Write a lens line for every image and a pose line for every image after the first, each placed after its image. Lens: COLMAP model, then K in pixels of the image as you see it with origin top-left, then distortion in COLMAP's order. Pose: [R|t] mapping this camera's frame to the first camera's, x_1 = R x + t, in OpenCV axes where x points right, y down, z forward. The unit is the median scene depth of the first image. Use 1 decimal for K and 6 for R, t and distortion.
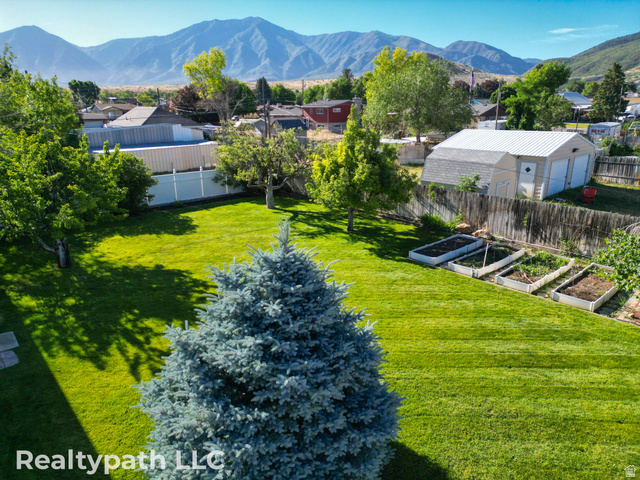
lens RADIAL K [[449.3, 0, 323.5], [0, 449.3, 237.4], [0, 0, 1]] dist [0.052105, -0.030676]
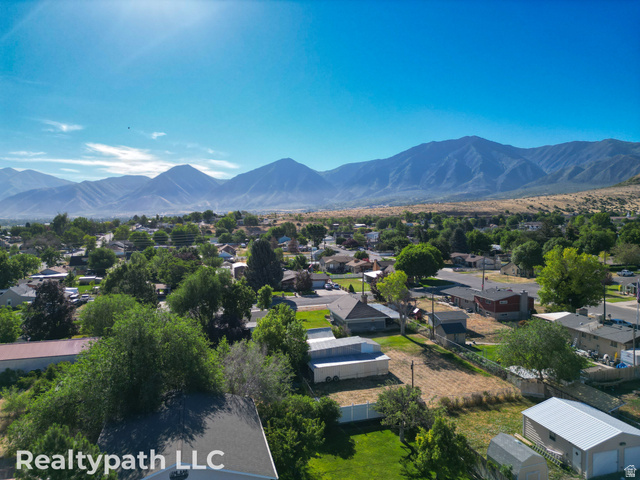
lens RADIAL K [[449.3, 0, 322.0], [0, 449.3, 239.8], [0, 0, 1]] dist [0.052105, -0.030676]
pose [[0.900075, 0.027119, -0.434891, 0.557351], [-0.127152, 0.970969, -0.202613, -0.693414], [0.416771, 0.237664, 0.877393, -1.330955]]
